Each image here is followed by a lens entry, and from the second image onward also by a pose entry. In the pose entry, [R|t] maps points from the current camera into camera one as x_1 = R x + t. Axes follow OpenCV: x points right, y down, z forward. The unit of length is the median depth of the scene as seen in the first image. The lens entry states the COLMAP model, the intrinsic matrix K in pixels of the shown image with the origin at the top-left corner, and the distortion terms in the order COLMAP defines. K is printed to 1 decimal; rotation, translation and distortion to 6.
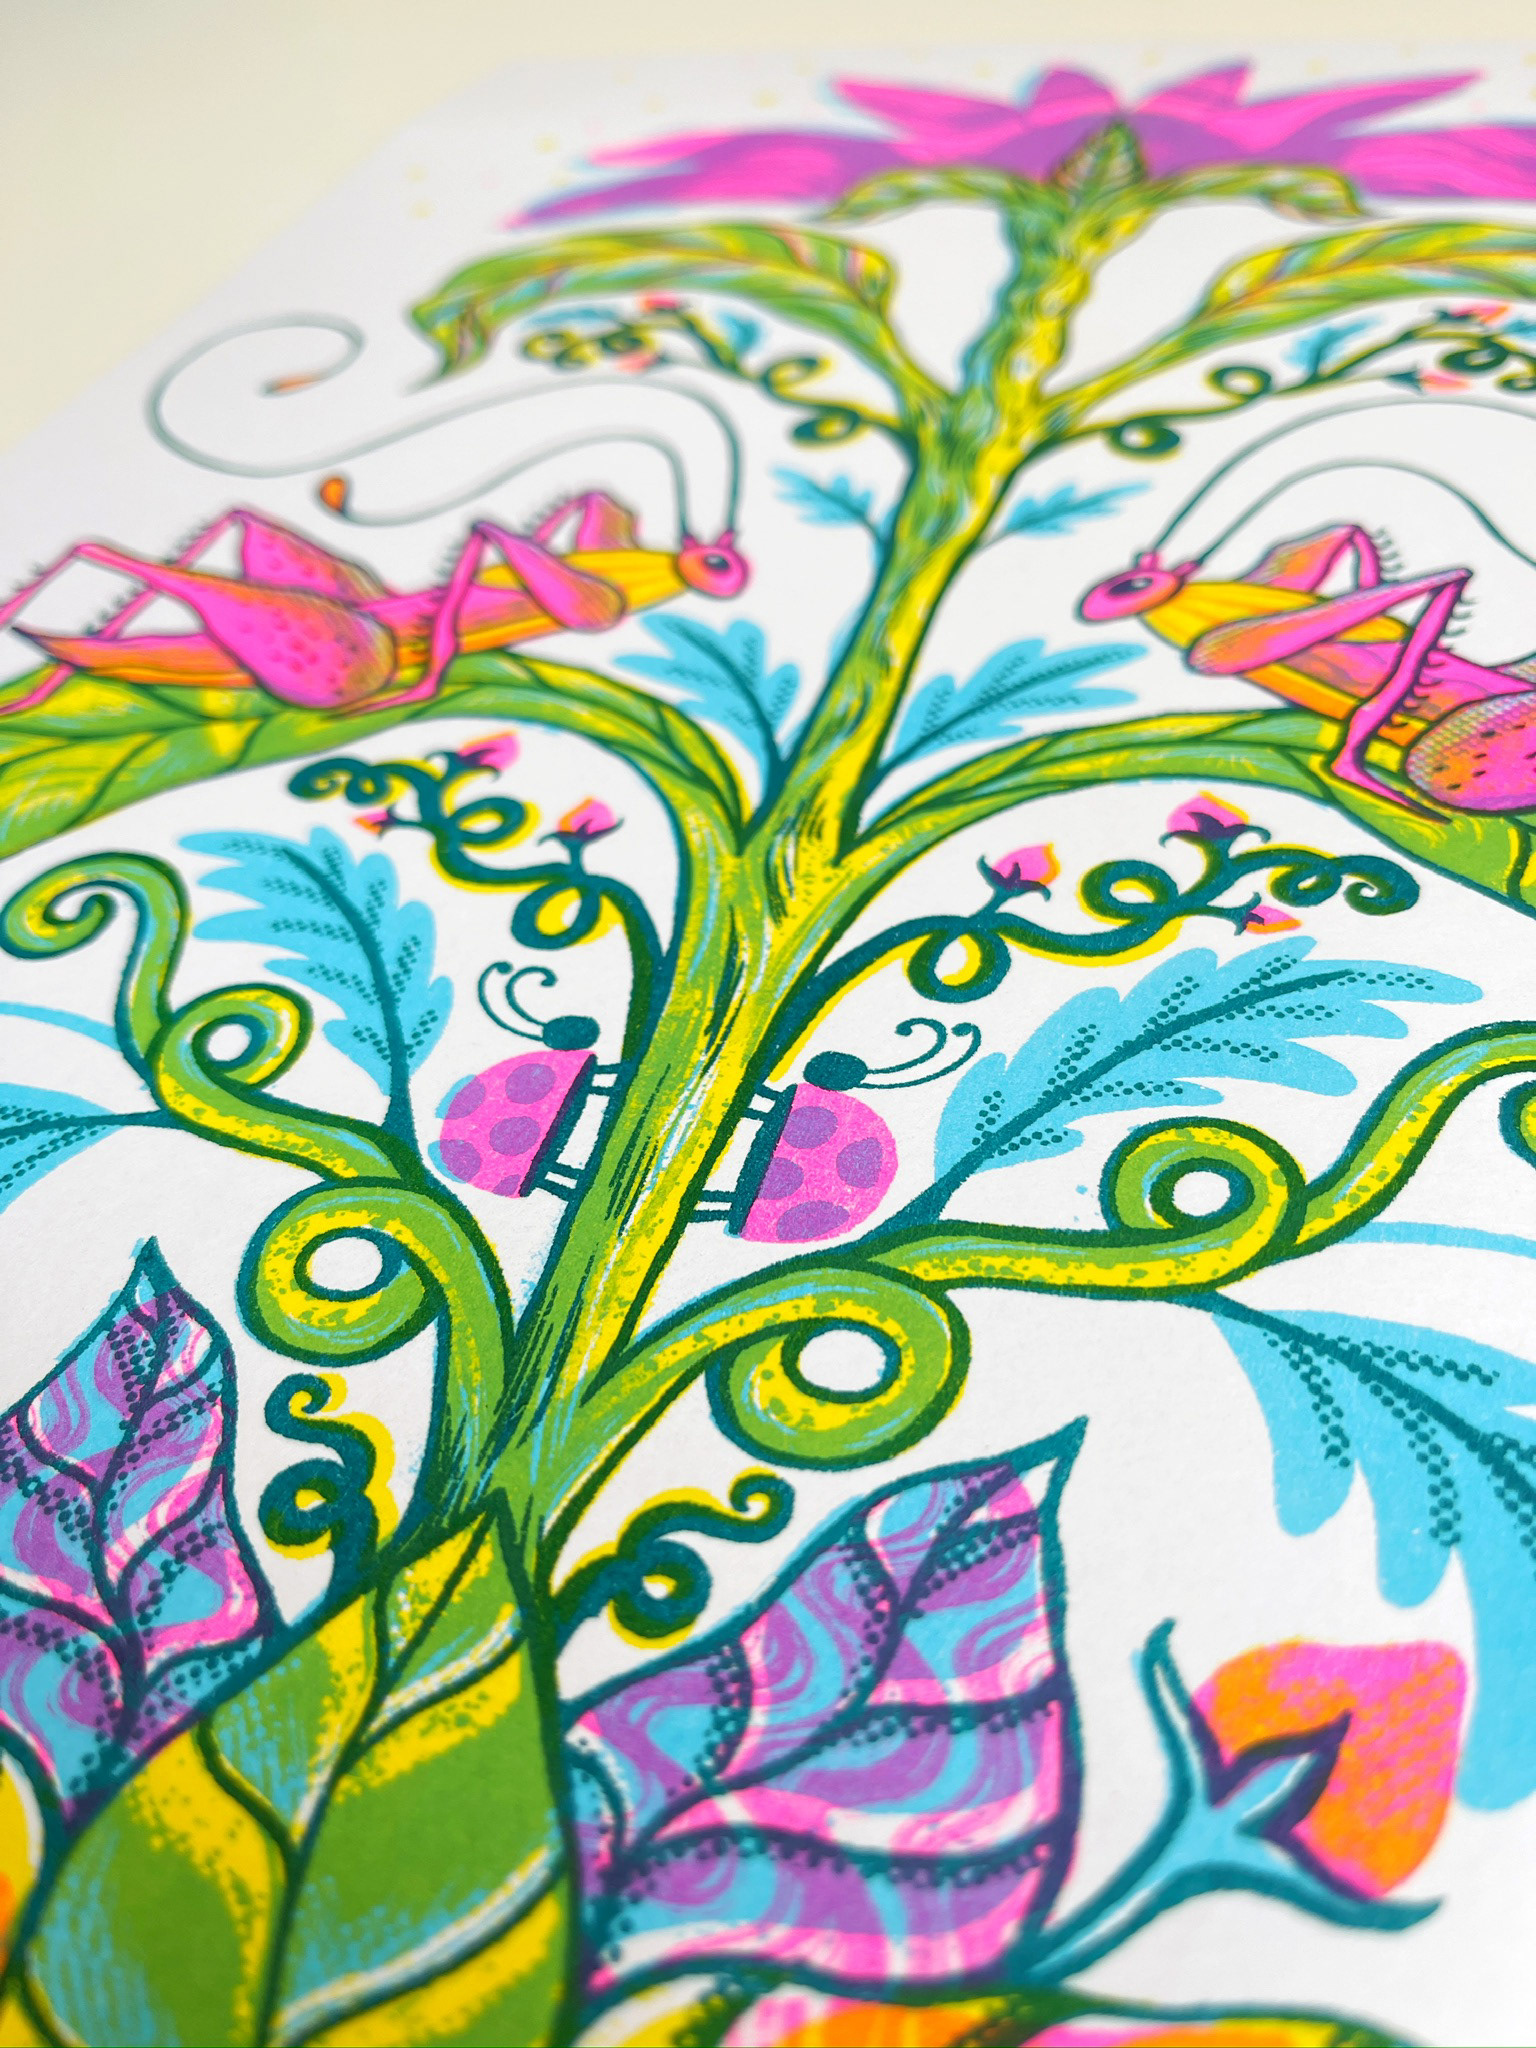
lens RADIAL K [[1642.5, 0, 768.2], [0, 1642.5, 1018.3], [0, 0, 1]] dist [0.020607, -0.048386]
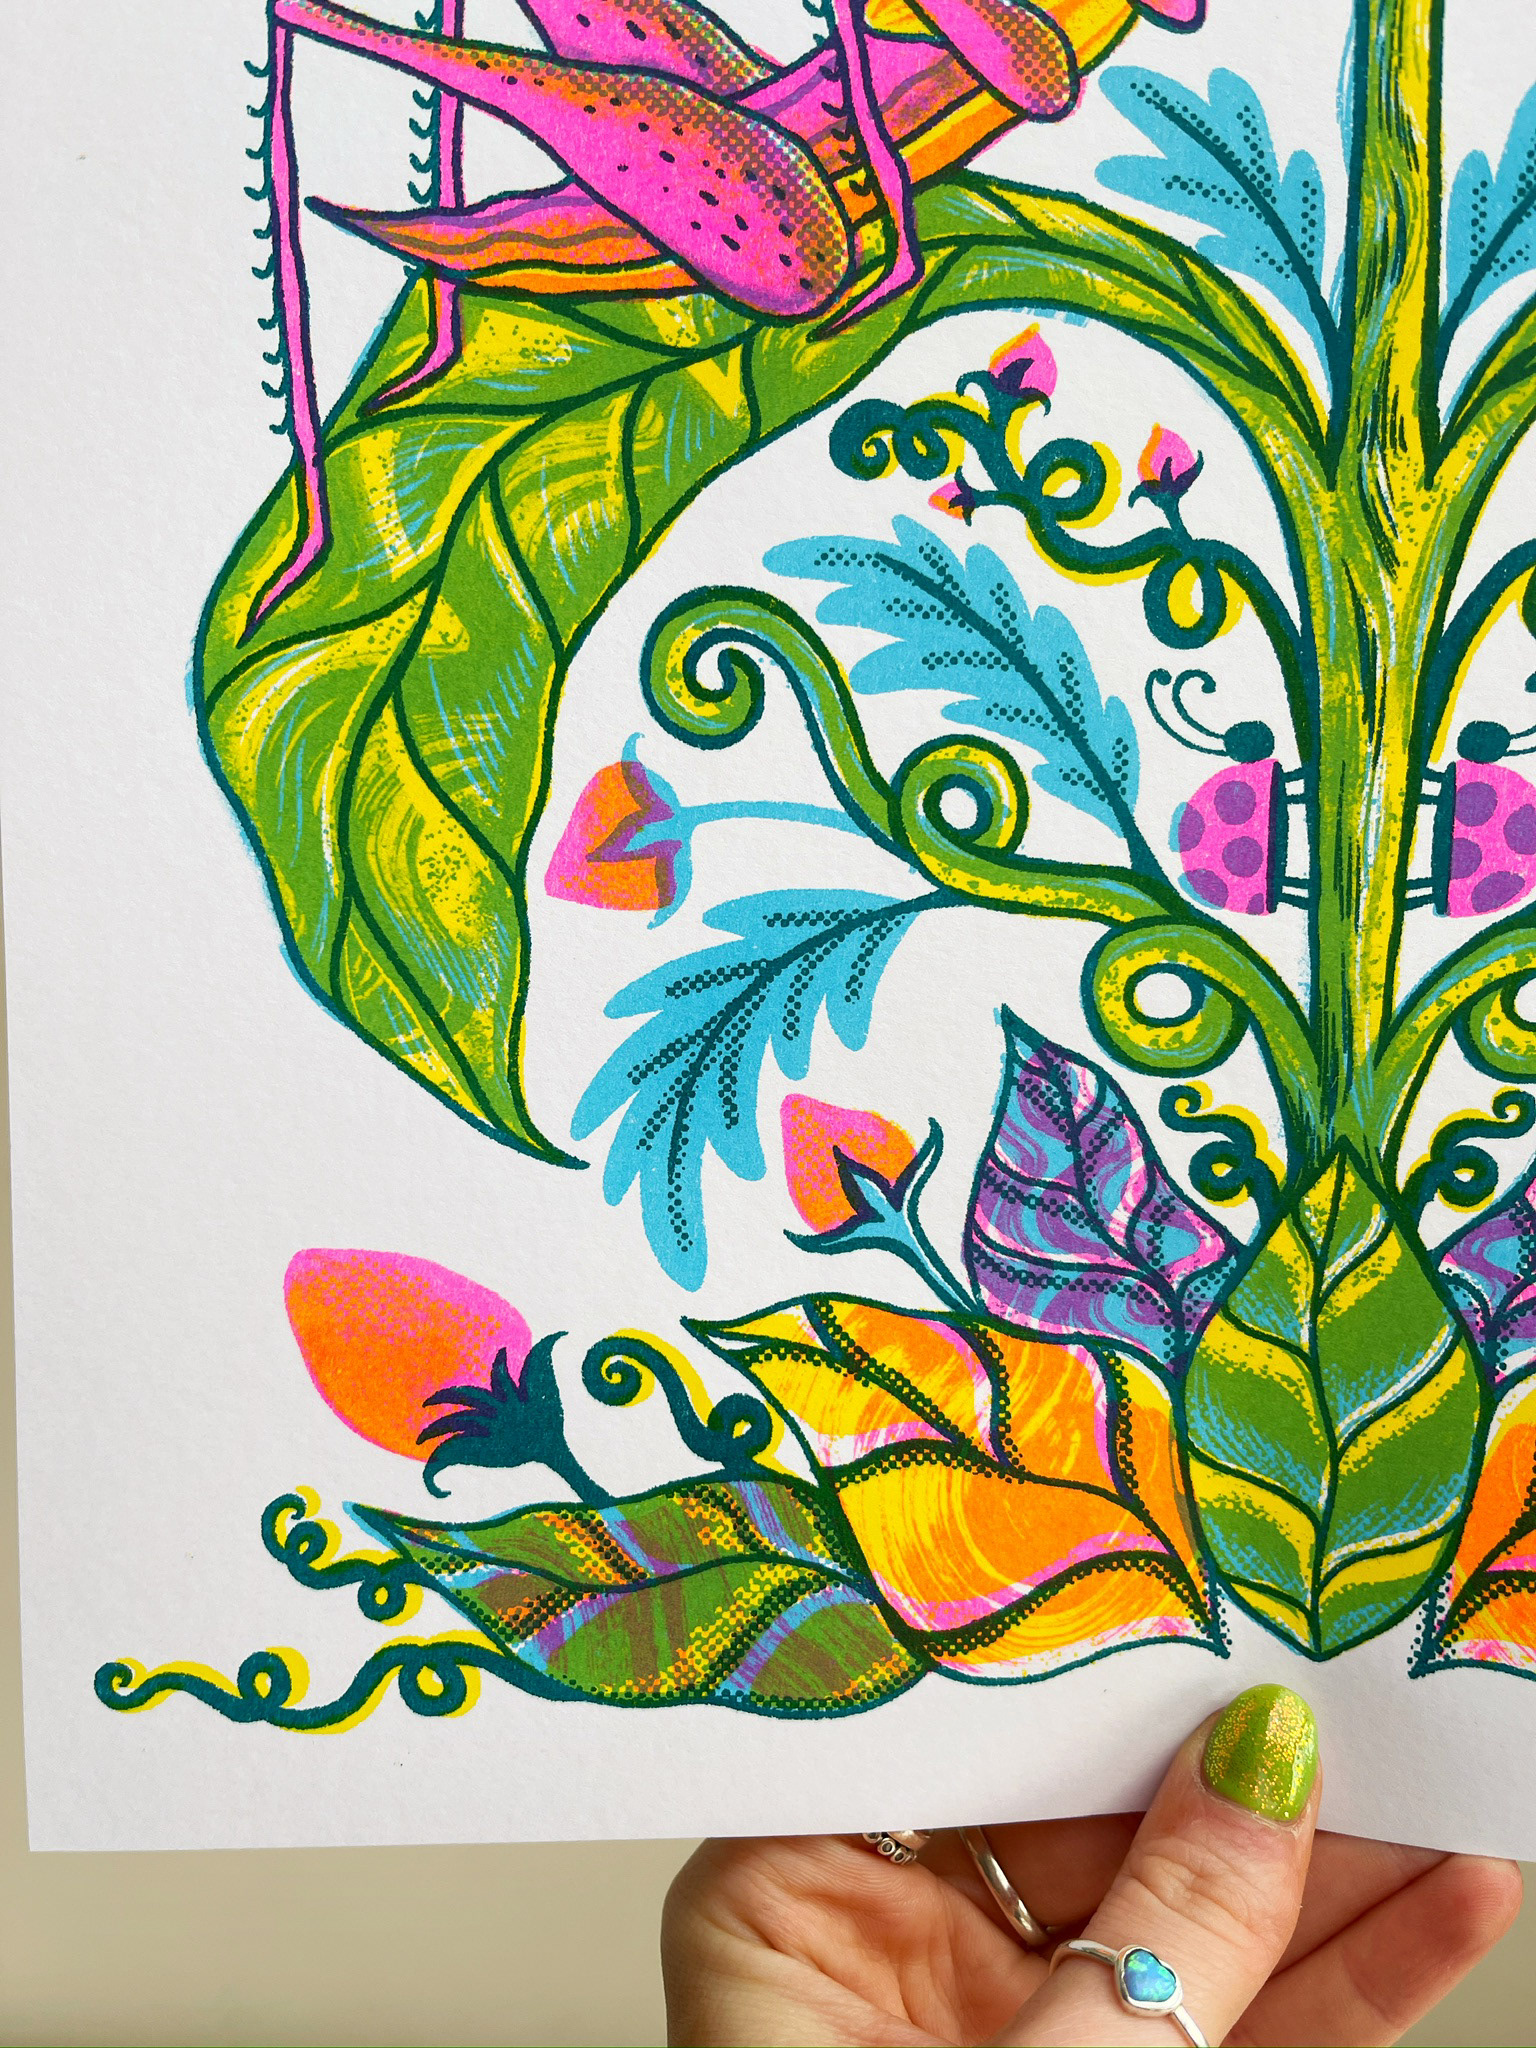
lens RADIAL K [[1642.5, 0, 759.6], [0, 1642.5, 1022.3], [0, 0, 1]] dist [0.020607, -0.048386]
pose [[0.956330, -0.290863, 0.028840, -0.584842], [0.159130, 0.600878, 0.783341, -0.911126], [-0.245174, -0.744543, 0.620923, 0.190669]]
